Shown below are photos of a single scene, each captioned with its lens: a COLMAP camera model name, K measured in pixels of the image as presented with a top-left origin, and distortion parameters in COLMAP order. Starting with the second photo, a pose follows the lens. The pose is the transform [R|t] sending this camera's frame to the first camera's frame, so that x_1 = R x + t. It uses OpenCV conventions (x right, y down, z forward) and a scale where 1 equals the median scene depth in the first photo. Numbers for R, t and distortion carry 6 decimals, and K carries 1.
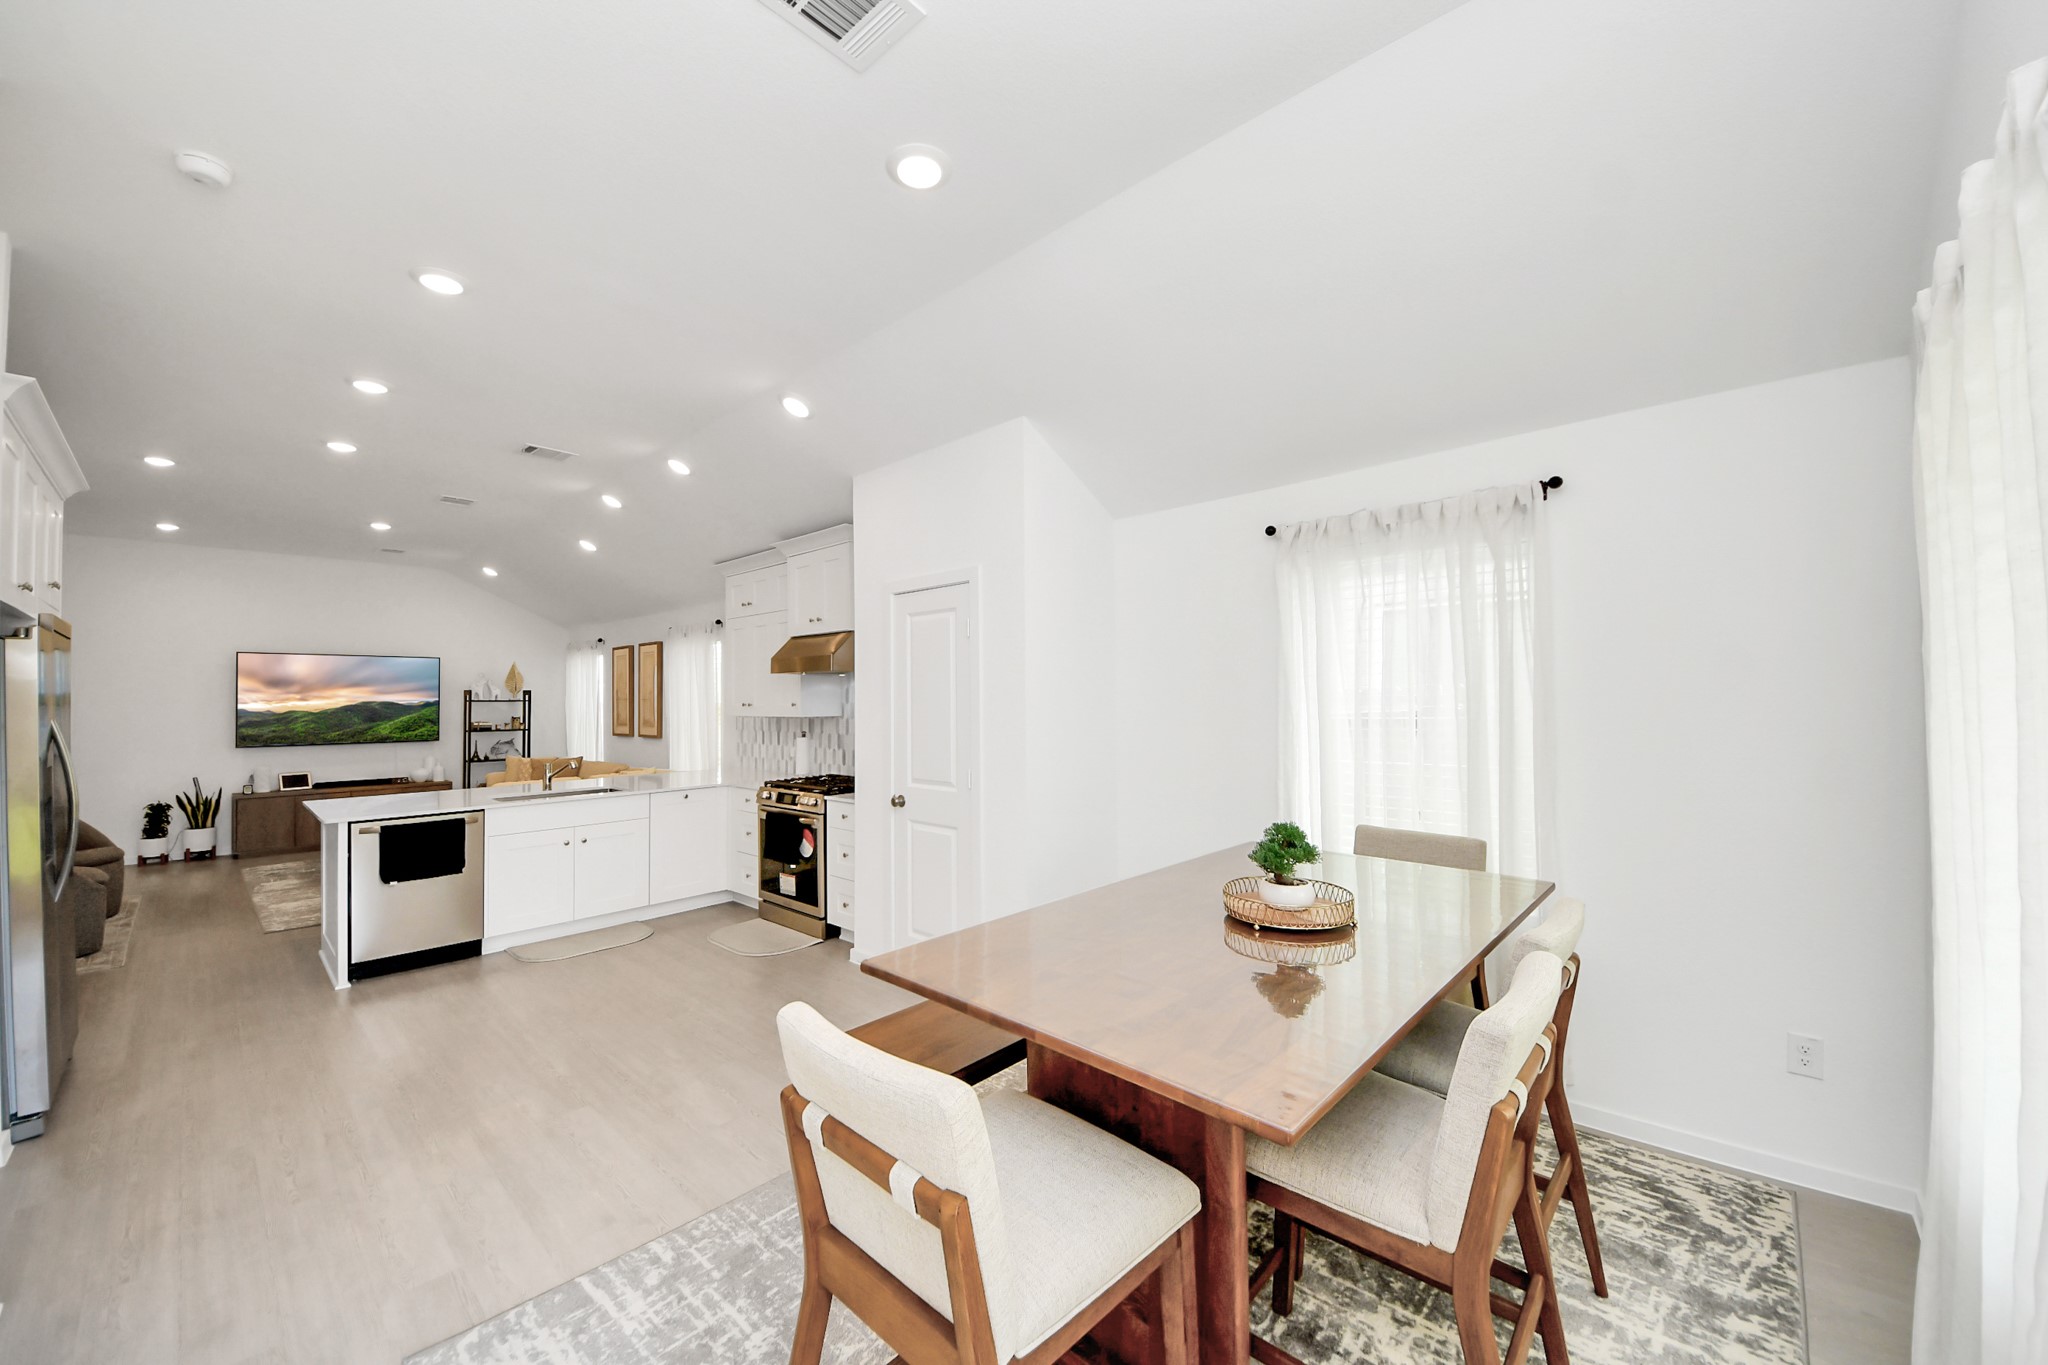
lens RADIAL K [[757.5, 0, 1028.5], [0, 757.5, 677.6], [0, 0, 1]] dist [0.010029, -0.014362]
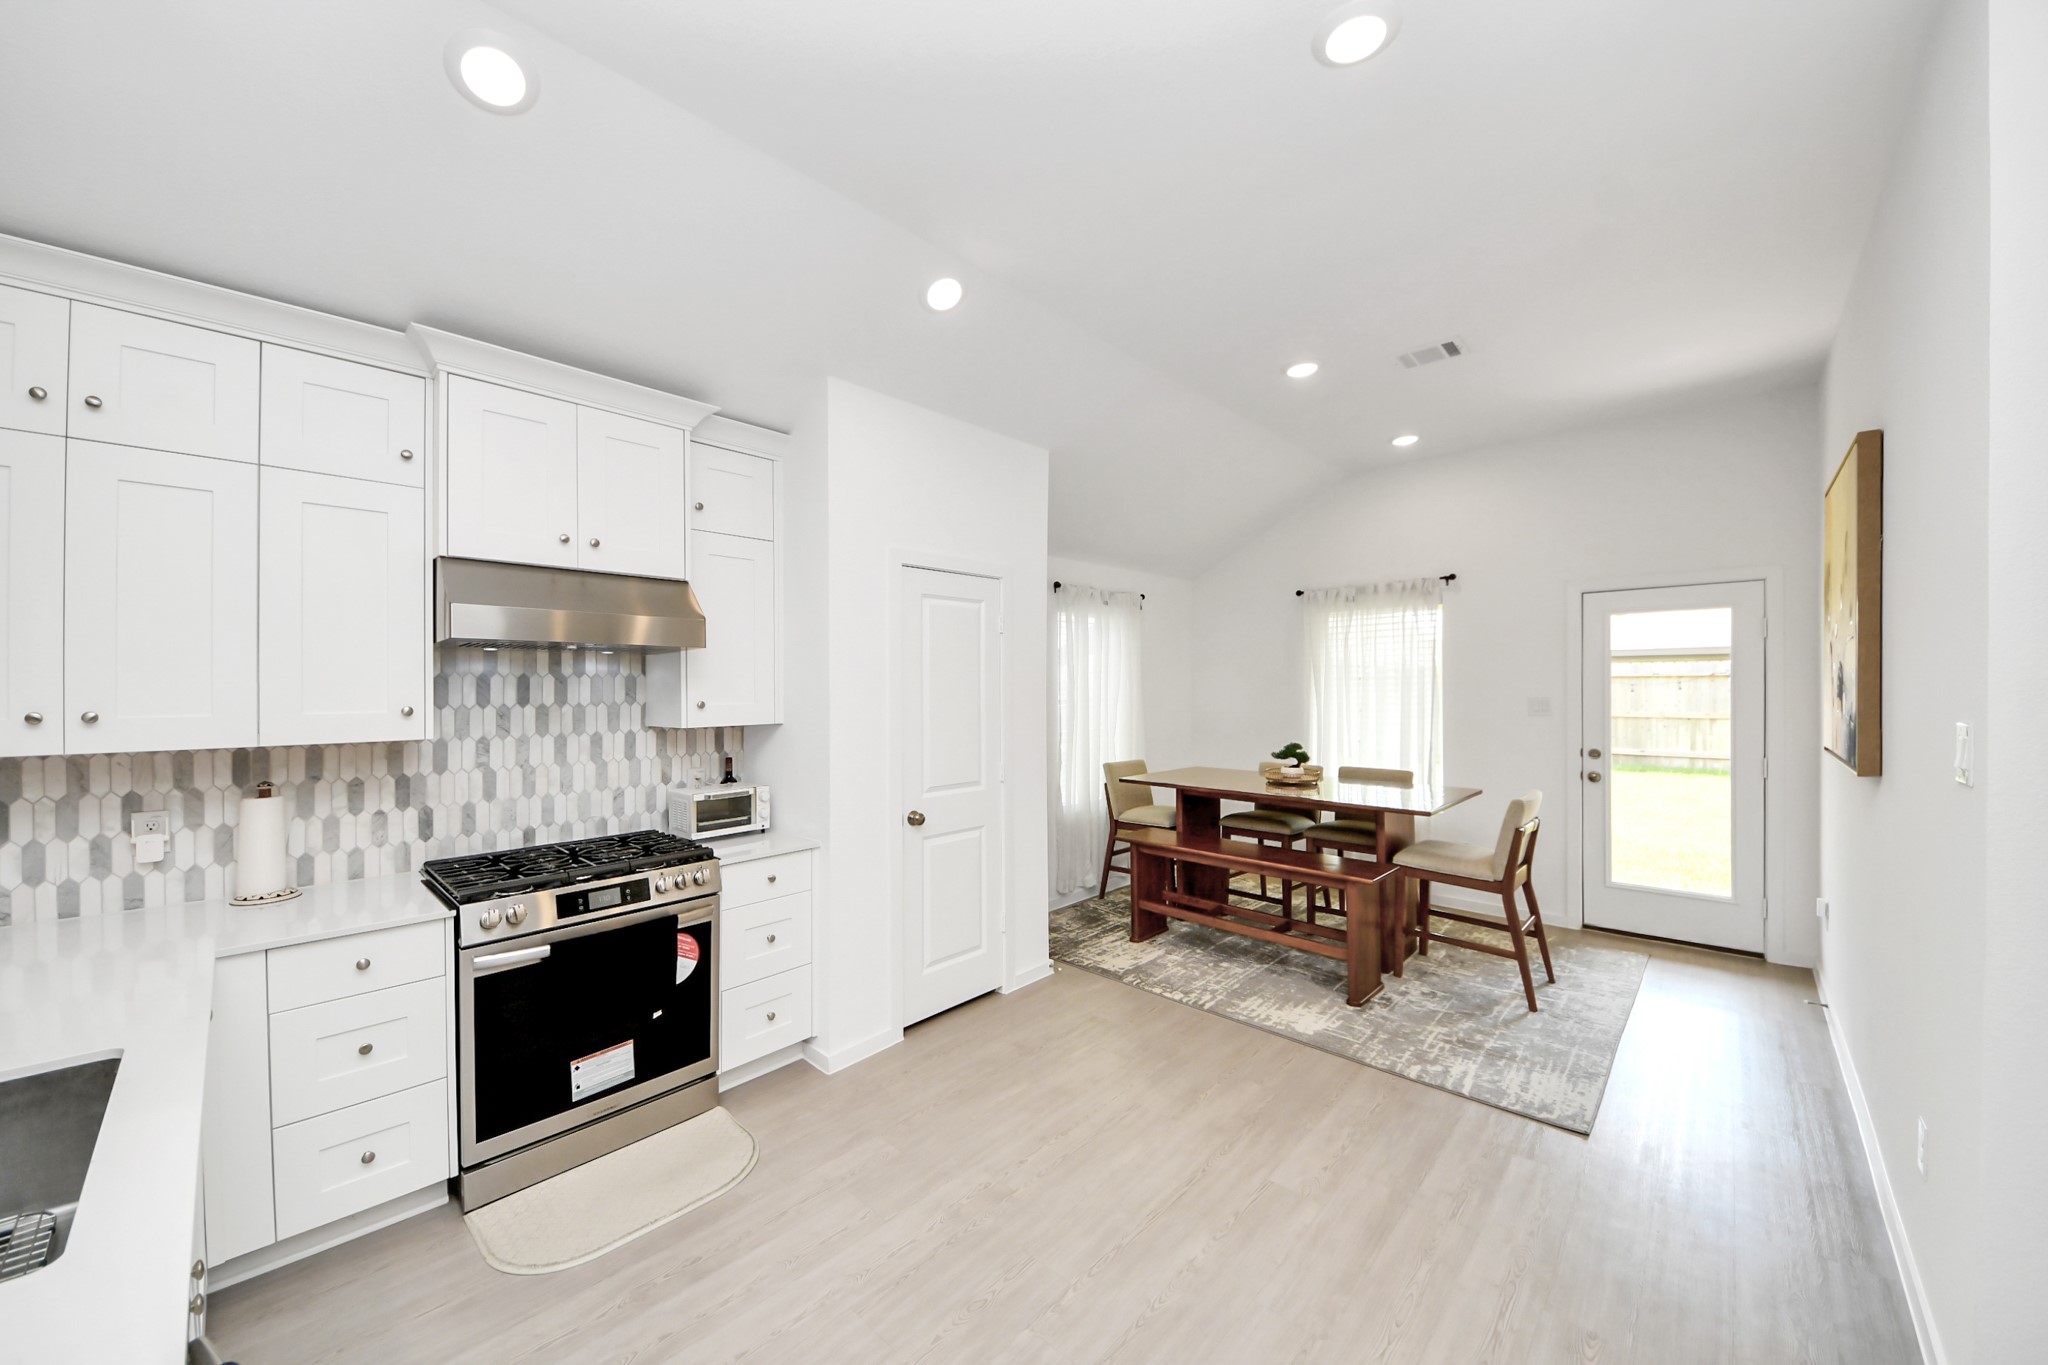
lens RADIAL K [[740.0, 0, 1014.1], [0, 740.0, 682.9], [0, 0, 1]] dist [0.027168, -0.021718]
pose [[0.021391, 0.018208, 0.999605, -0.582792], [-0.019066, 0.999660, -0.017801, 0.016597], [-0.999589, -0.018677, 0.021731, 0.524601]]
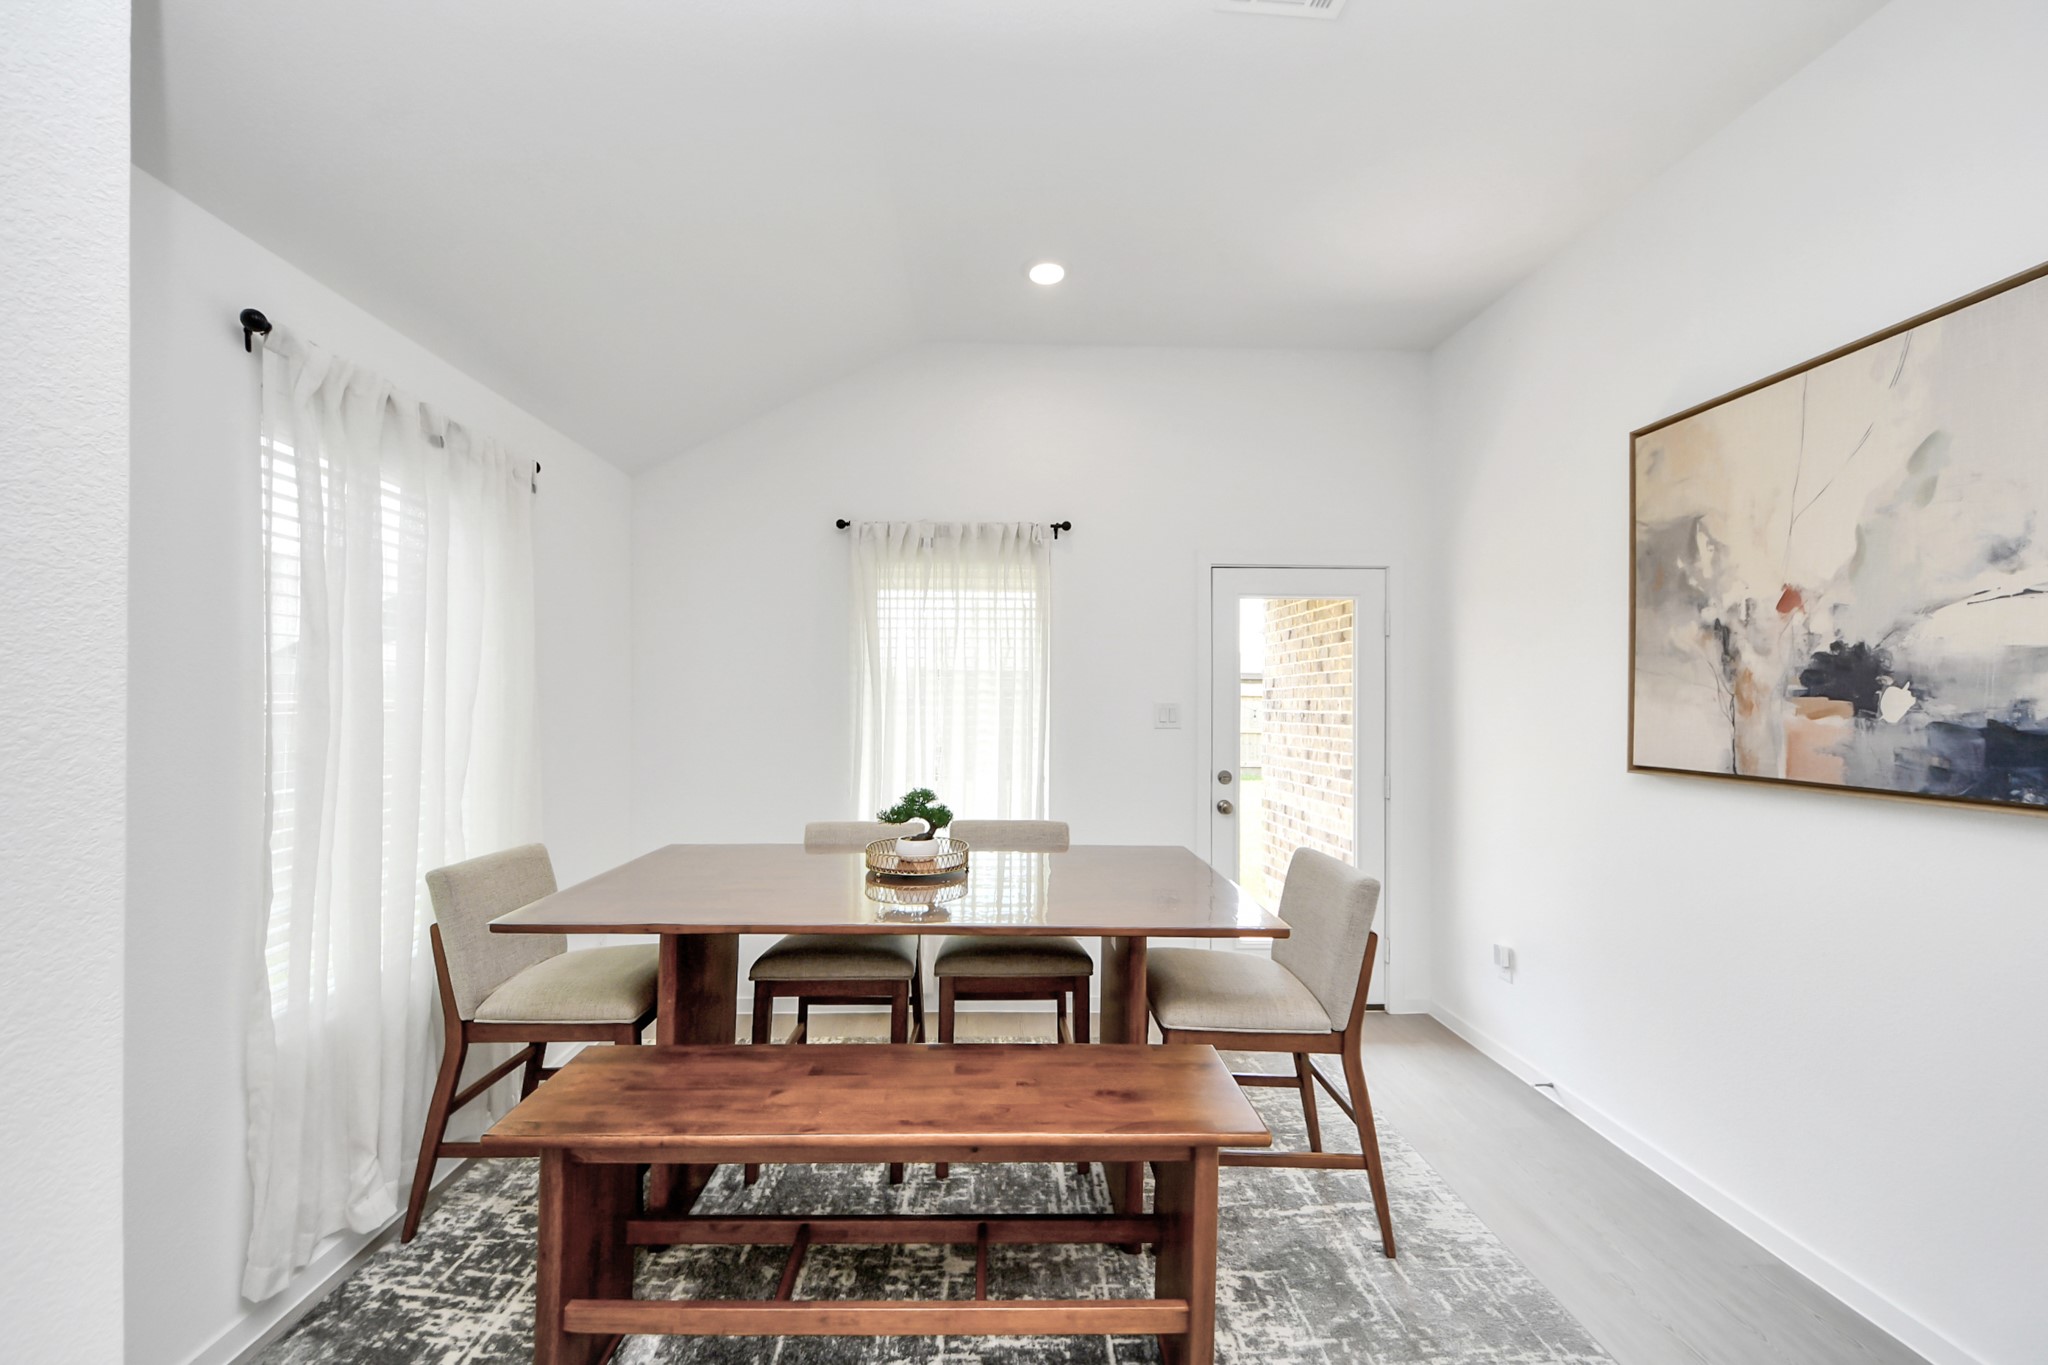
lens RADIAL K [[765.5, 0, 1017.6], [0, 765.5, 698.7], [0, 0, 1]] dist [0.017330, -0.014620]
pose [[-0.696046, 0.017539, 0.717783, -0.185535], [-0.008854, 0.999416, -0.033006, 0.023193], [-0.717943, -0.029330, -0.695484, 0.490958]]
